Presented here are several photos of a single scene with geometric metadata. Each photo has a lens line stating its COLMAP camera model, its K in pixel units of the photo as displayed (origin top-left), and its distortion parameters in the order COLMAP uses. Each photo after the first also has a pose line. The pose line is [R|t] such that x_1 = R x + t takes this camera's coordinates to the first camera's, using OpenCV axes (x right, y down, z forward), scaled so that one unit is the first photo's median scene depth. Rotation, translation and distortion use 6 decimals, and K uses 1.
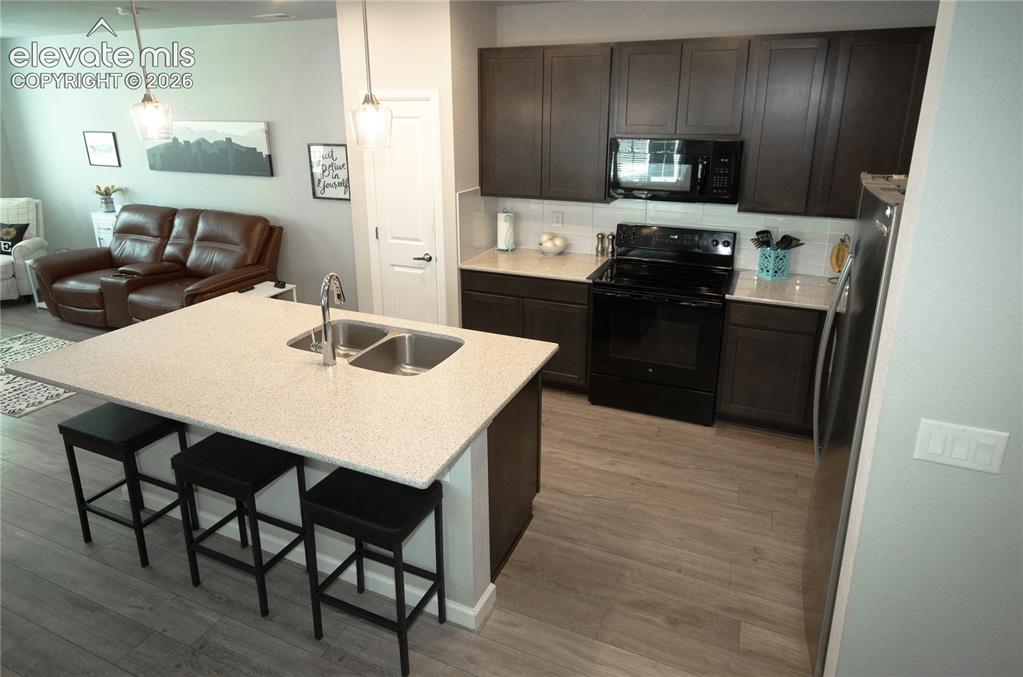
lens RADIAL K [[533.8, 0, 473.4], [0, 533.8, 261.2], [0, 0, 1]] dist [0.013630, -0.000328]
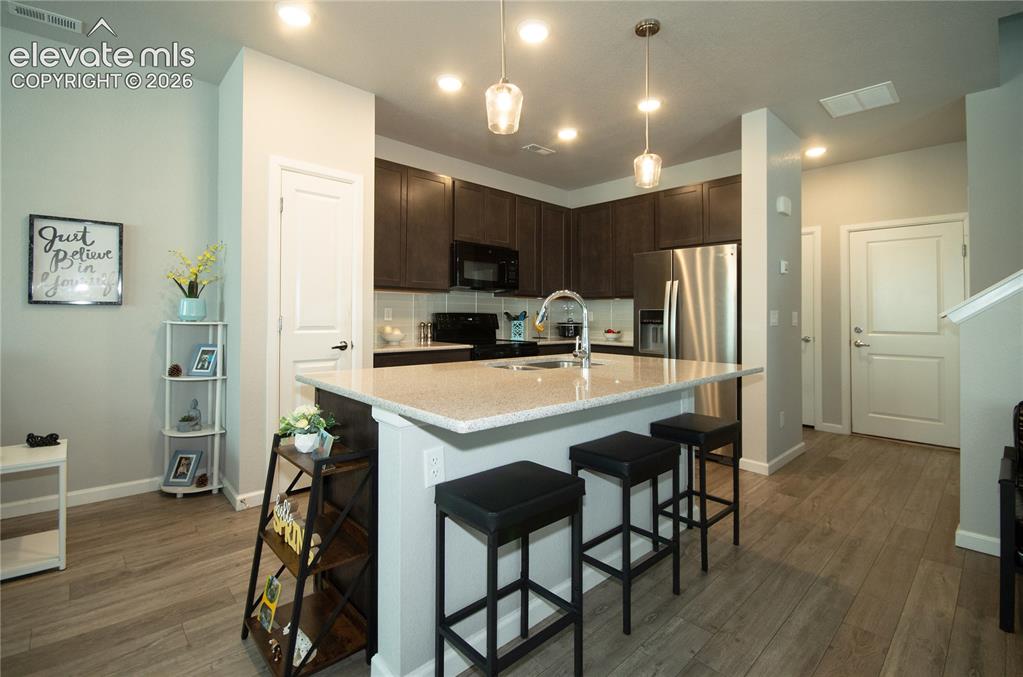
lens RADIAL K [[456.7, 0, 498.7], [0, 456.7, 305.2], [0, 0, 1]] dist [0.004461, -0.008627]
pose [[0.446673, -0.001198, 0.894696, -0.525925], [0.207556, 0.972857, -0.102319, 0.050457], [-0.870289, 0.231402, 0.434798, 0.303567]]
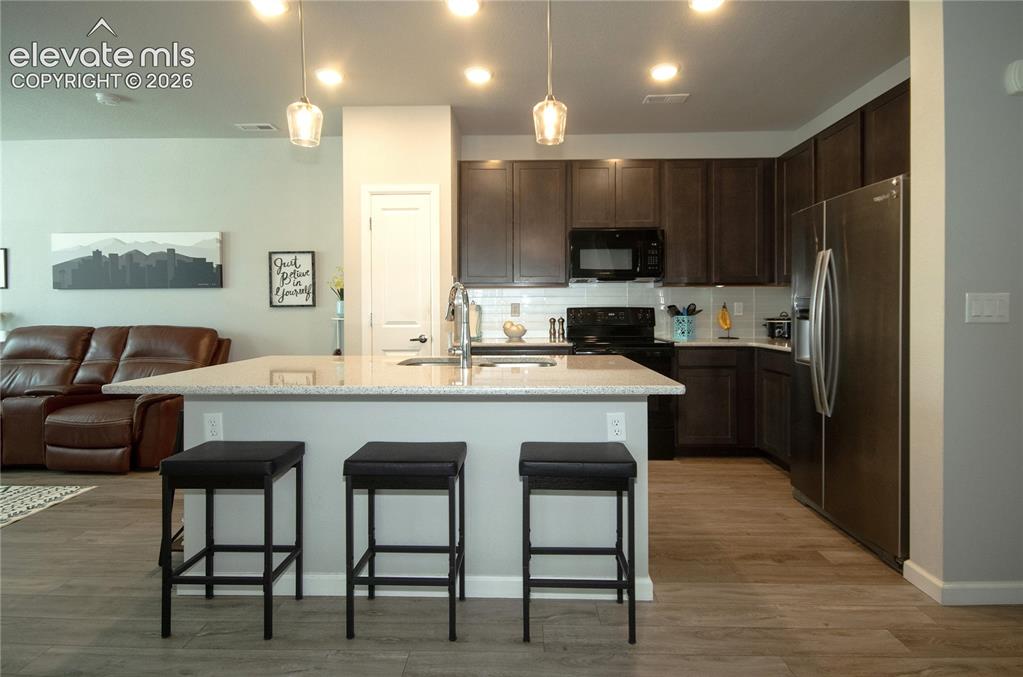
lens RADIAL K [[478.1, 0, 486.2], [0, 478.1, 312.5], [0, 0, 1]] dist [0.007477, -0.003680]
pose [[0.937667, -0.031827, 0.346073, -0.232250], [0.108302, 0.972971, -0.203958, 0.117976], [-0.330228, 0.228725, 0.915770, 0.054070]]
